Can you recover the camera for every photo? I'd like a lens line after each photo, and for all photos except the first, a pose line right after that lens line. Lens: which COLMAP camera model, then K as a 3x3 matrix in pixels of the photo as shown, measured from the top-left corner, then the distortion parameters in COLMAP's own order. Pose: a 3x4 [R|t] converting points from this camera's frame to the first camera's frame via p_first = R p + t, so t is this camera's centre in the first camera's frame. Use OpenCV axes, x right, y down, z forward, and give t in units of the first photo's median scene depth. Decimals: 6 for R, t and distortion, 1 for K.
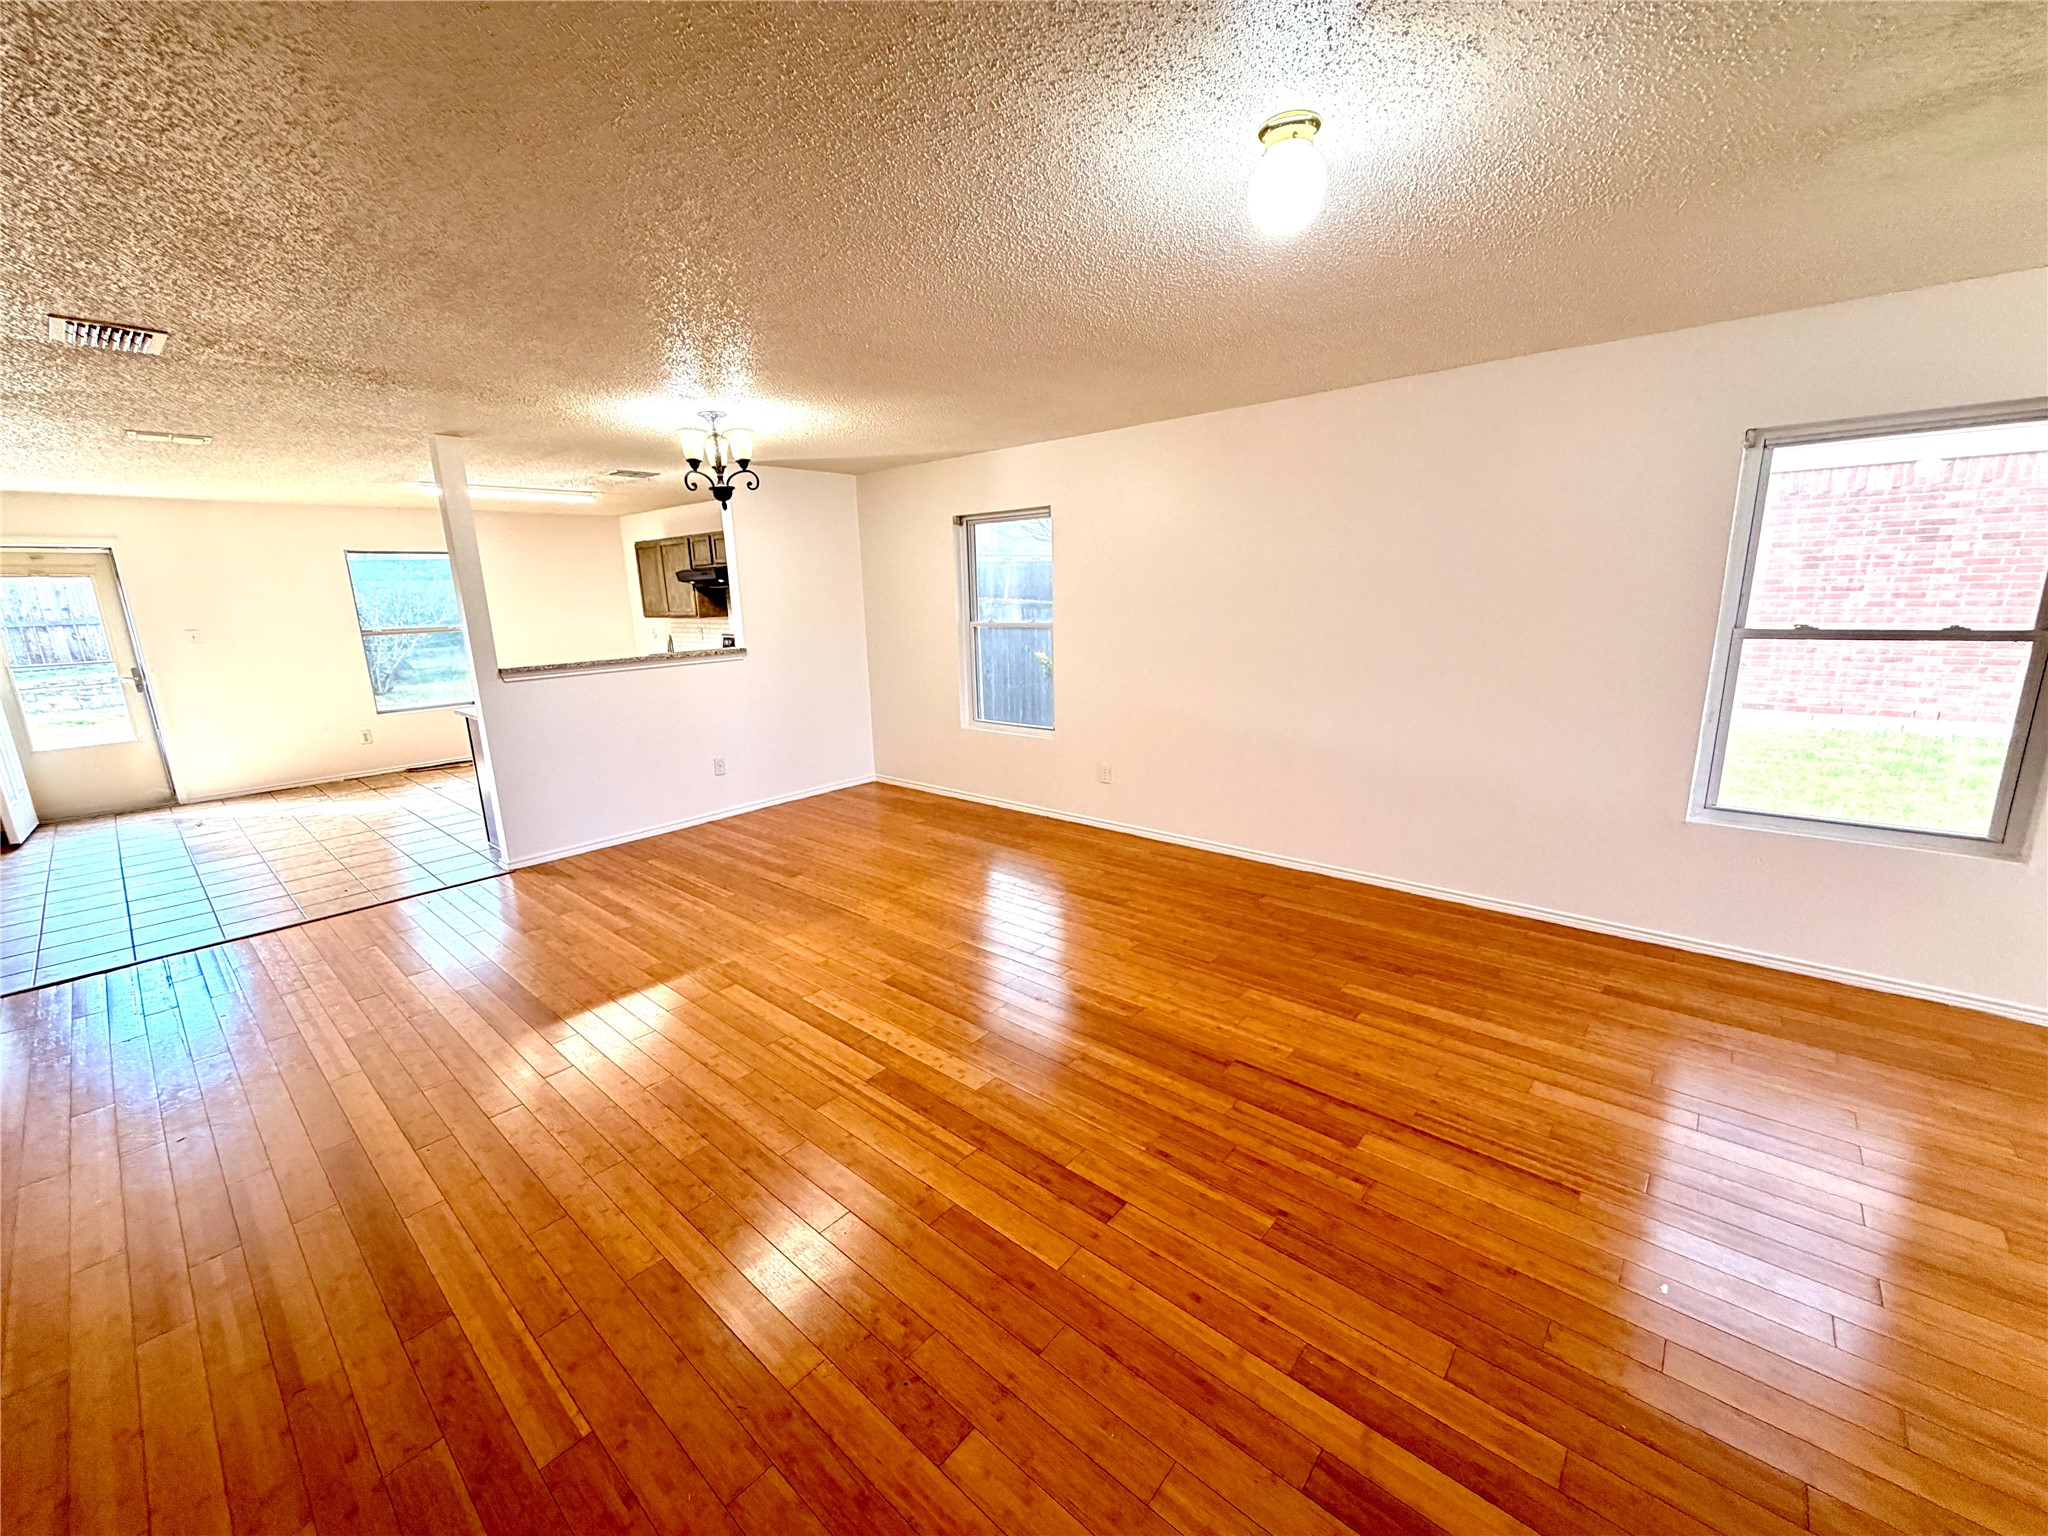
lens RADIAL K [[819.8, 0, 1016.7], [0, 819.8, 766.8], [0, 0, 1]] dist [-0.002389, -0.000163]
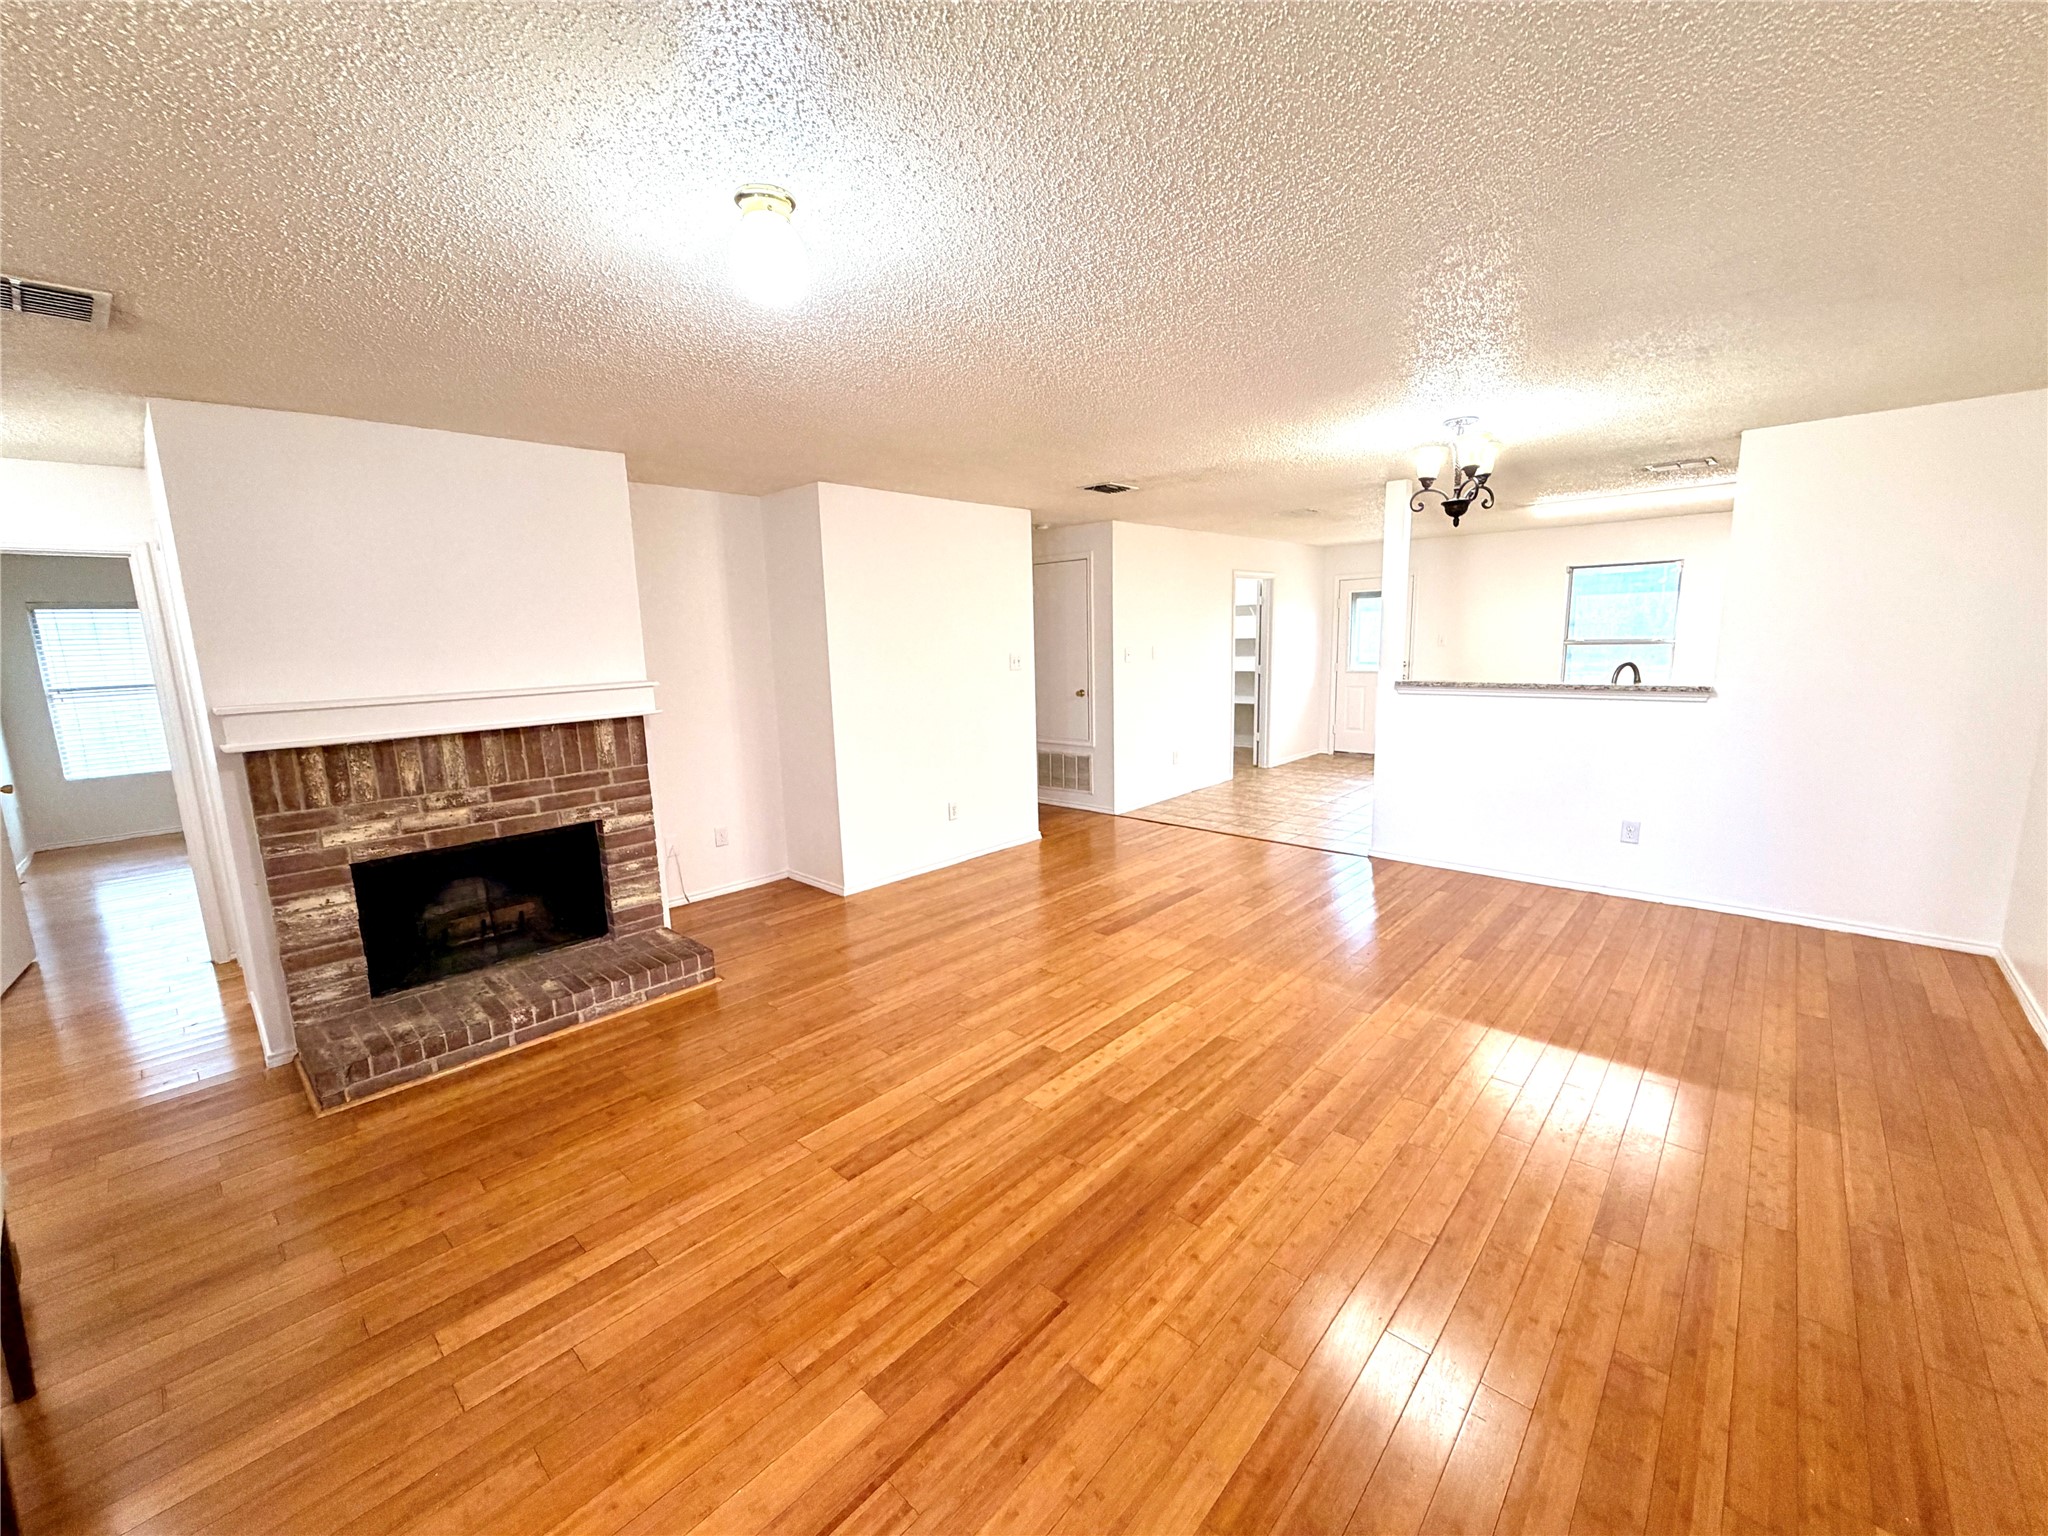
lens RADIAL K [[819.8, 0, 1017.8], [0, 819.8, 767.4], [0, 0, 1]] dist [-0.002389, -0.000163]
pose [[-0.032620, 0.191553, -0.980940, 0.881554], [-0.186223, 0.963111, 0.194264, -0.218800], [0.981966, 0.189011, 0.004255, 0.873819]]
